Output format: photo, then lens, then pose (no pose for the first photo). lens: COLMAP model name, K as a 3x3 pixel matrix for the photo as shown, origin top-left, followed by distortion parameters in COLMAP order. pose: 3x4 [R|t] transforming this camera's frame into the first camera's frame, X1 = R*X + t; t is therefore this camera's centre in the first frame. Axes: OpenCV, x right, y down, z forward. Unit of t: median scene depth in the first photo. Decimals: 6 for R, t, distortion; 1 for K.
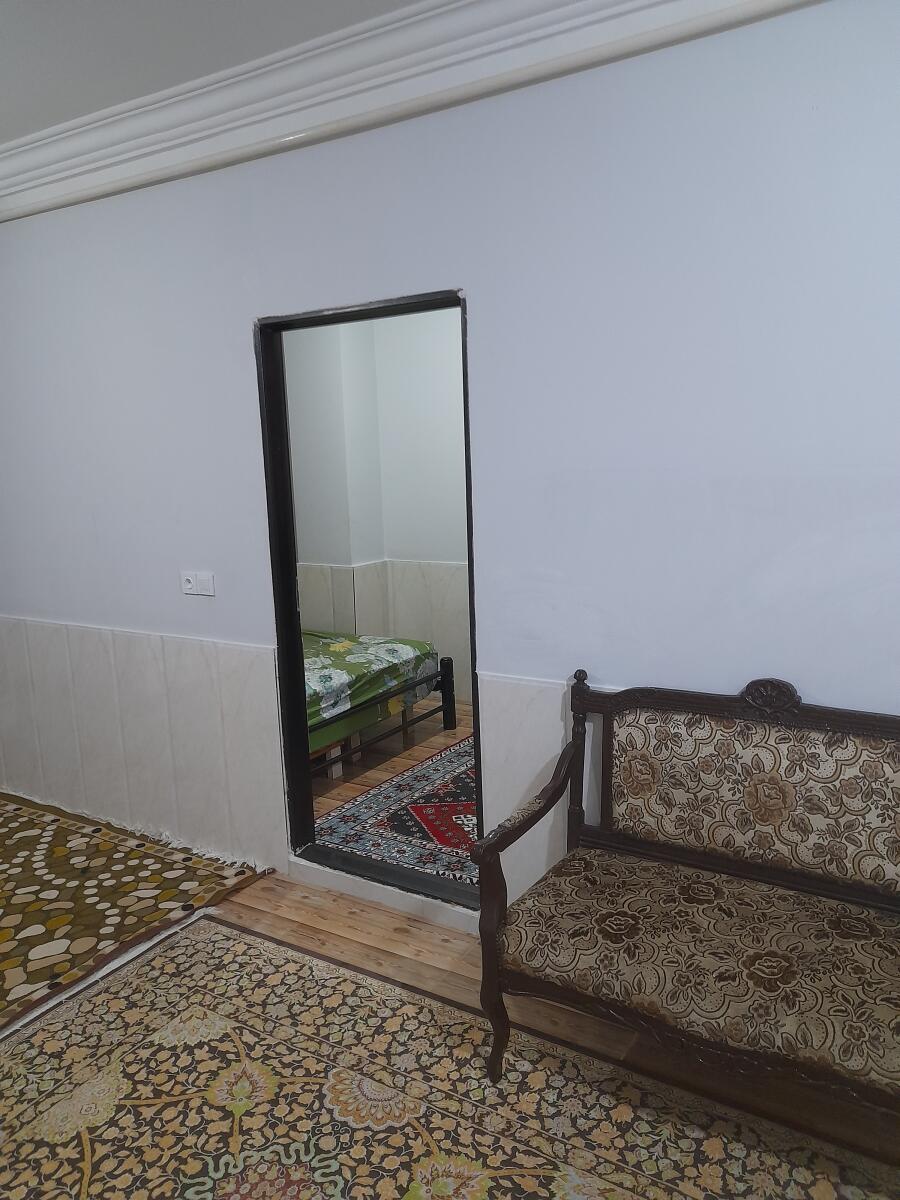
lens RADIAL K [[872.9, 0, 452.7], [0, 872.9, 600.0], [0, 0, 1]] dist [0.015661, -0.007060]
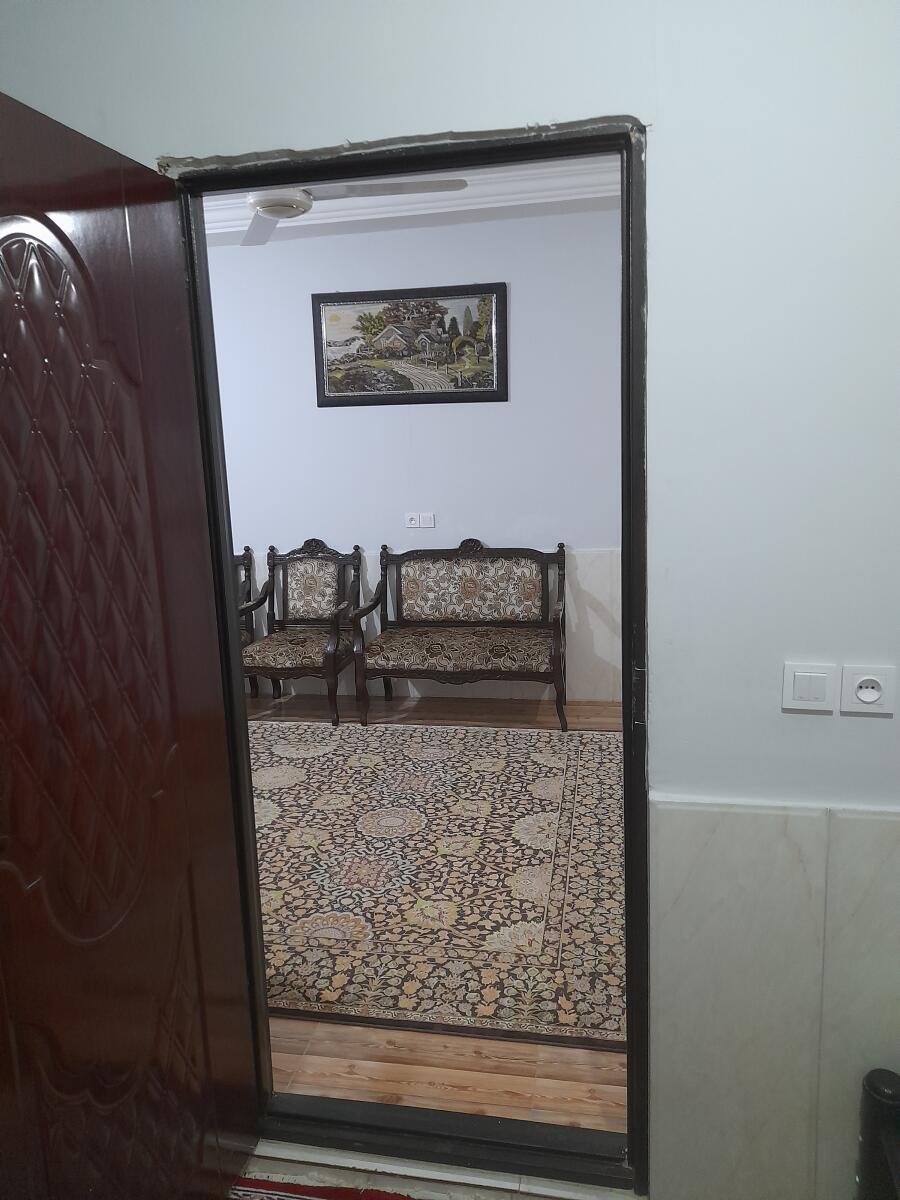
lens RADIAL K [[872.9, 0, 454.8], [0, 872.9, 603.6], [0, 0, 1]] dist [0.015661, -0.007060]
pose [[-0.933054, 0.133364, -0.334101, 0.098175], [0.003925, 0.932460, 0.361251, -0.328819], [0.359714, 0.335756, -0.870560, 1.908957]]
